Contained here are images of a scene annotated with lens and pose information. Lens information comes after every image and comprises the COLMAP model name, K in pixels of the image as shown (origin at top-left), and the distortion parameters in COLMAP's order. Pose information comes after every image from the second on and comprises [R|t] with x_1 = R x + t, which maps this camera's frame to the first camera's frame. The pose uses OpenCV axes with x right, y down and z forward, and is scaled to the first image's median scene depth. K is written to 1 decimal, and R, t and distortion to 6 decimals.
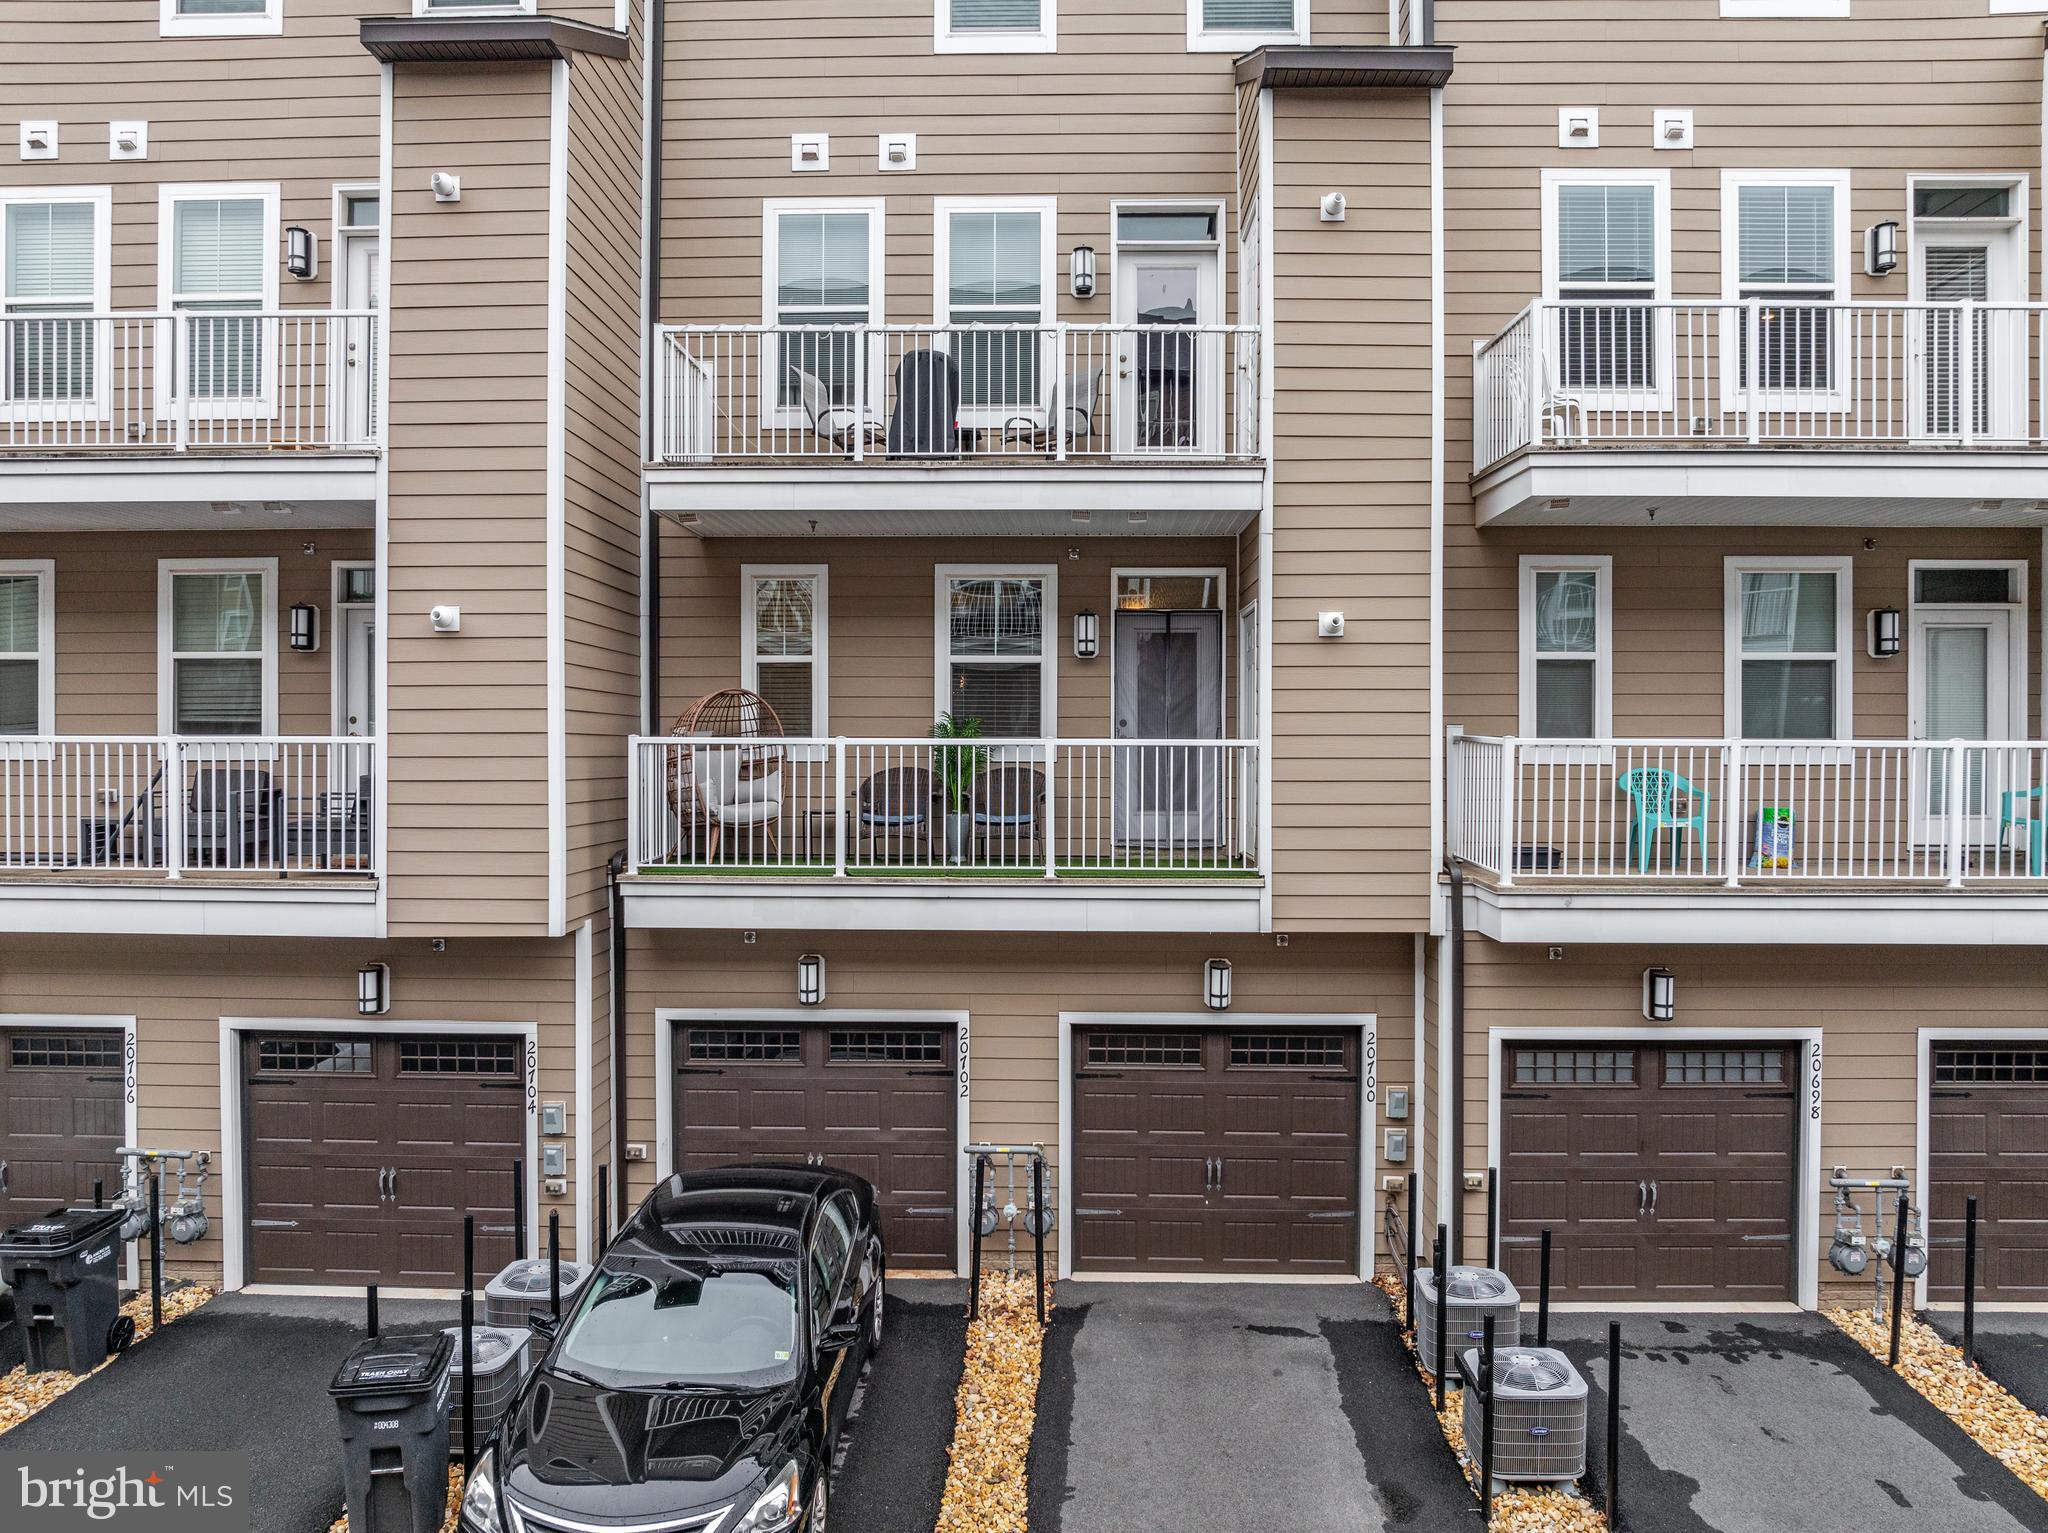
lens RADIAL K [[1440.4, 0, 1030.4], [0, 1440.4, 787.4], [0, 0, 1]] dist [-0.043097, 0.007266]
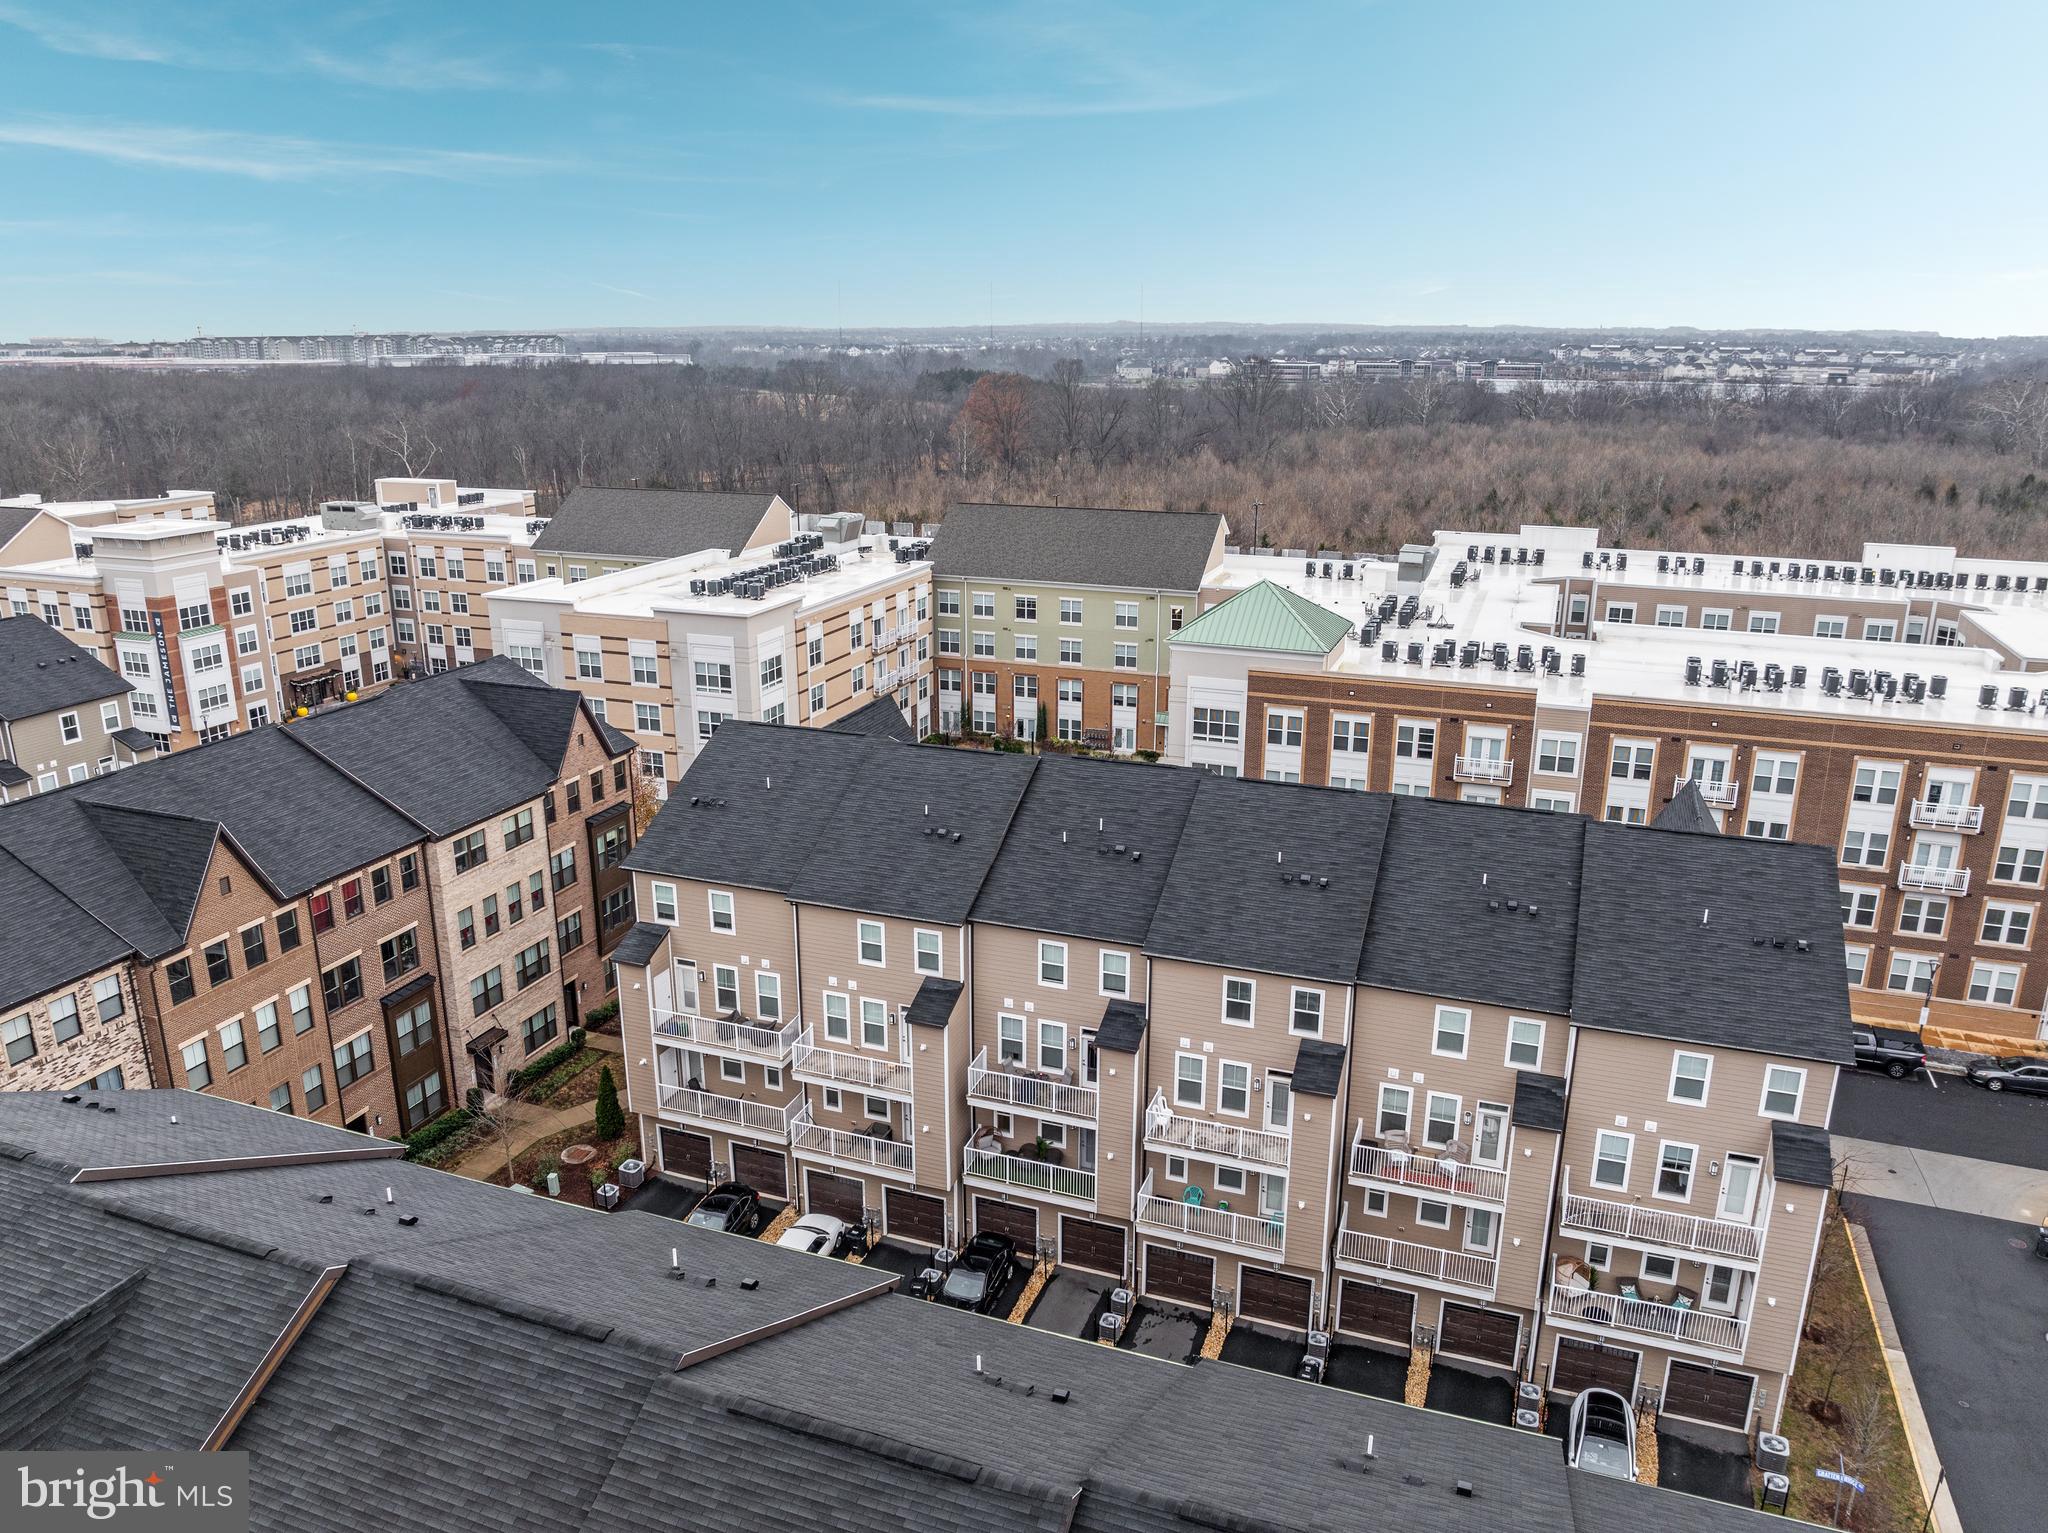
lens RADIAL K [[1440.4, 0, 1029.0], [0, 1440.4, 769.8], [0, 0, 1]] dist [-0.043097, 0.007266]
pose [[0.945882, 0.092434, -0.311067, 1.218606], [-0.002951, 0.960985, 0.276586, -2.441239], [0.324497, -0.260700, 0.909251, -2.756868]]
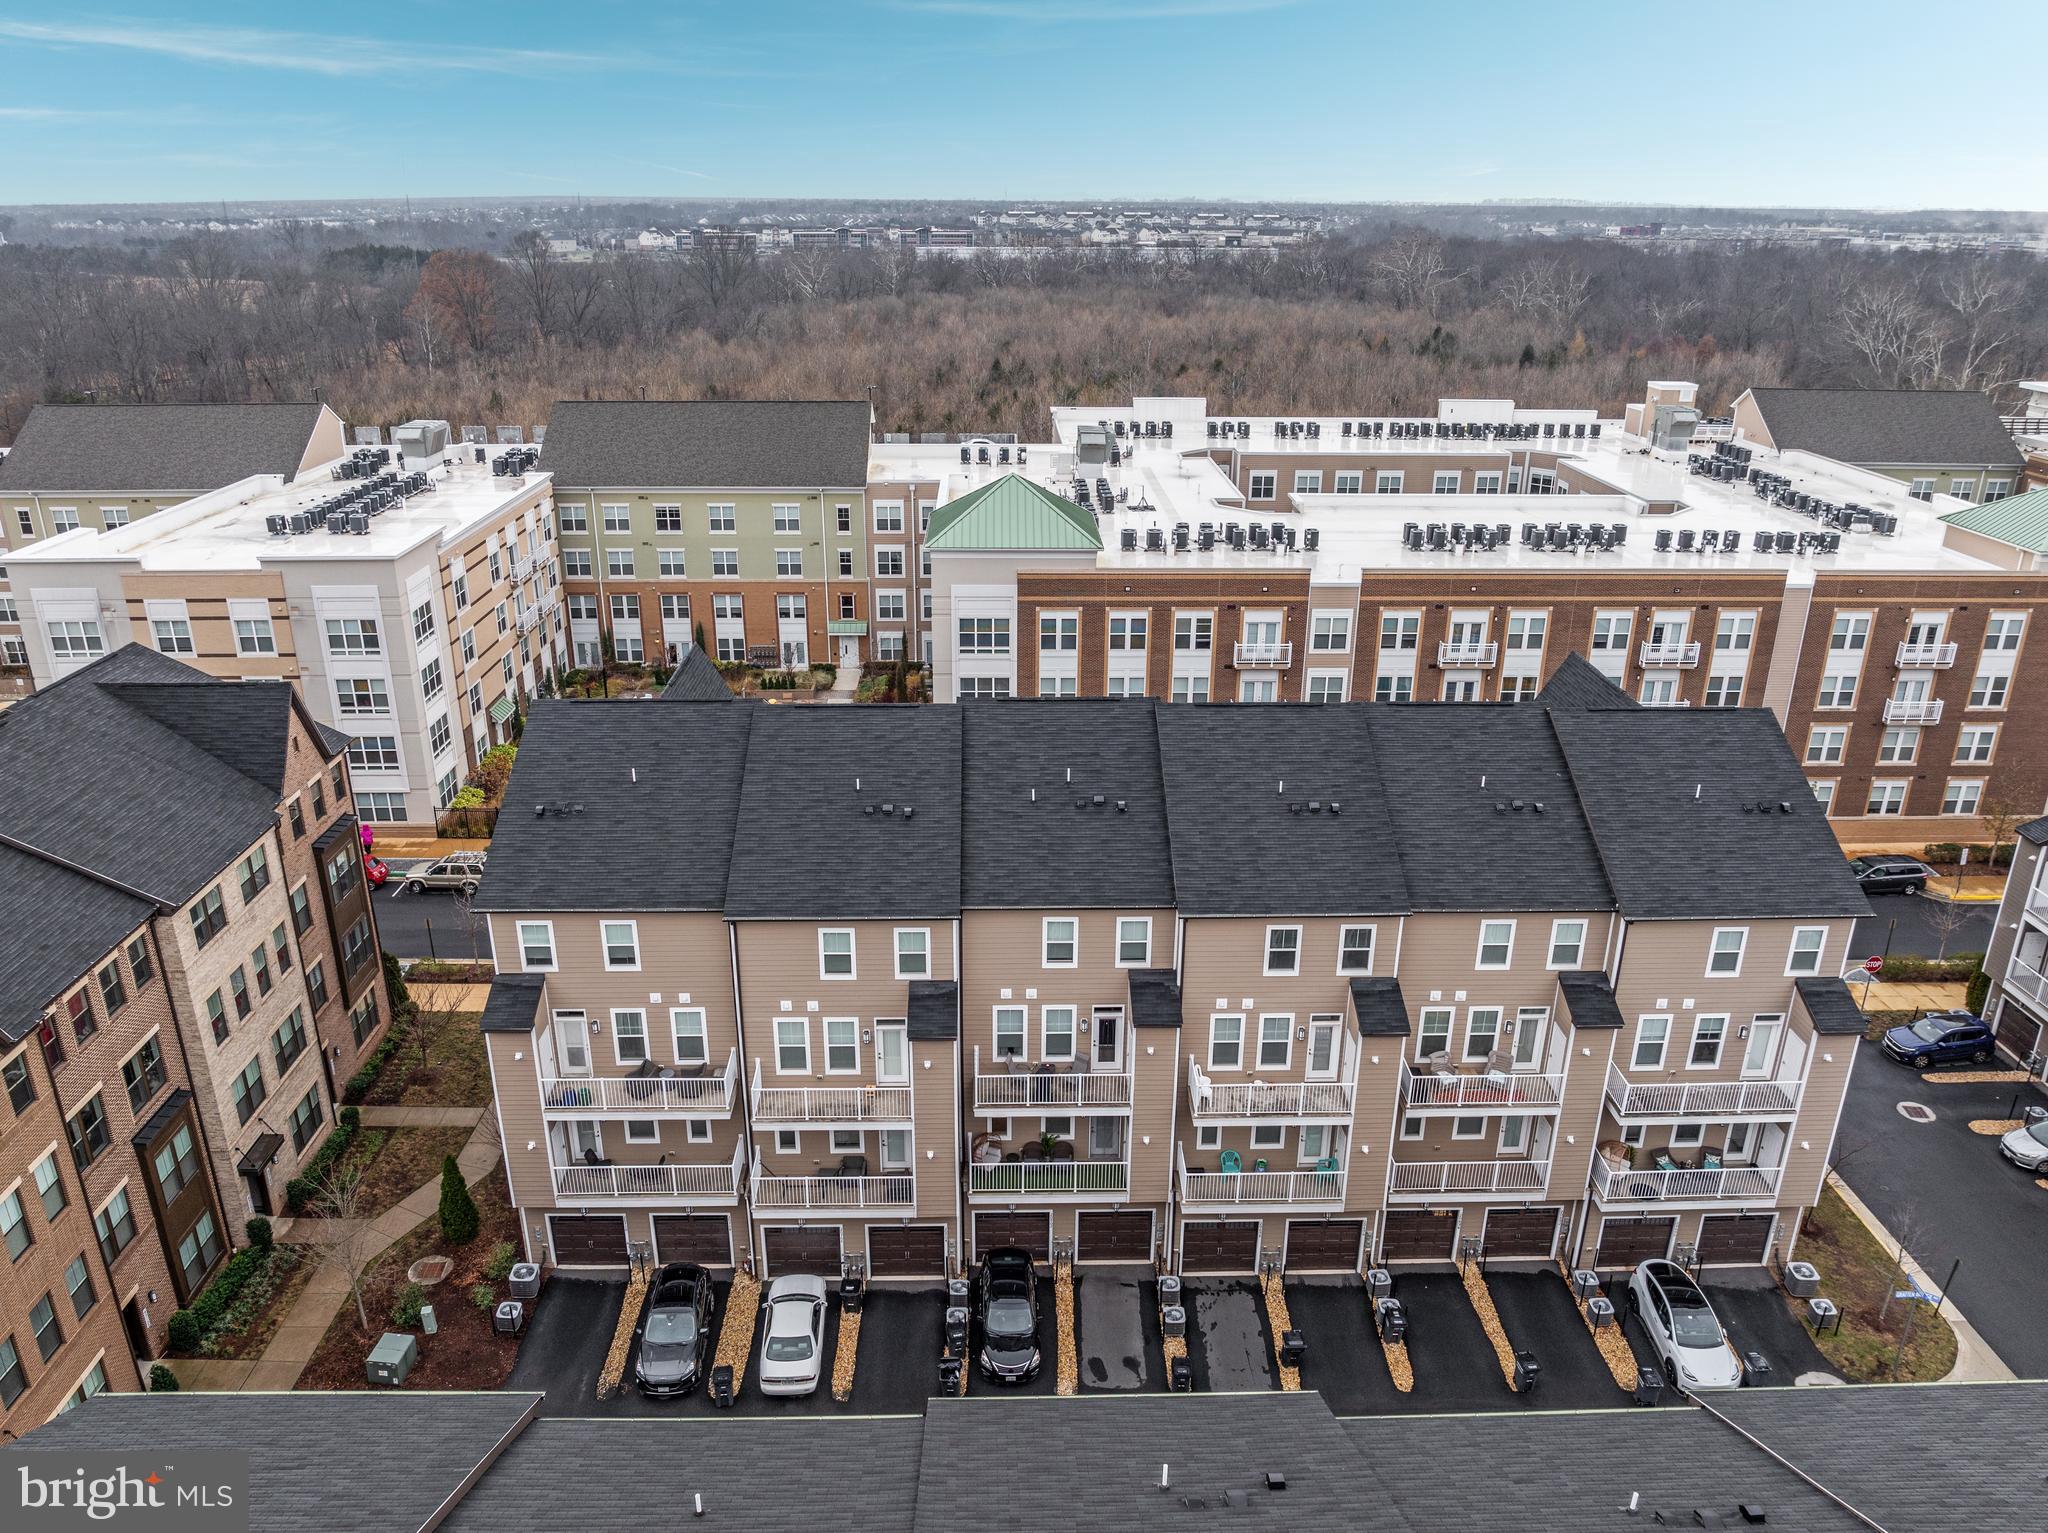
lens RADIAL K [[1440.4, 0, 1025.1], [0, 1440.4, 767.4], [0, 0, 1]] dist [-0.043097, 0.007266]
pose [[0.998669, -0.016613, 0.048832, -0.301228], [-0.001701, 0.935593, 0.353075, -2.453068], [-0.051552, -0.352688, 0.934320, -2.317875]]
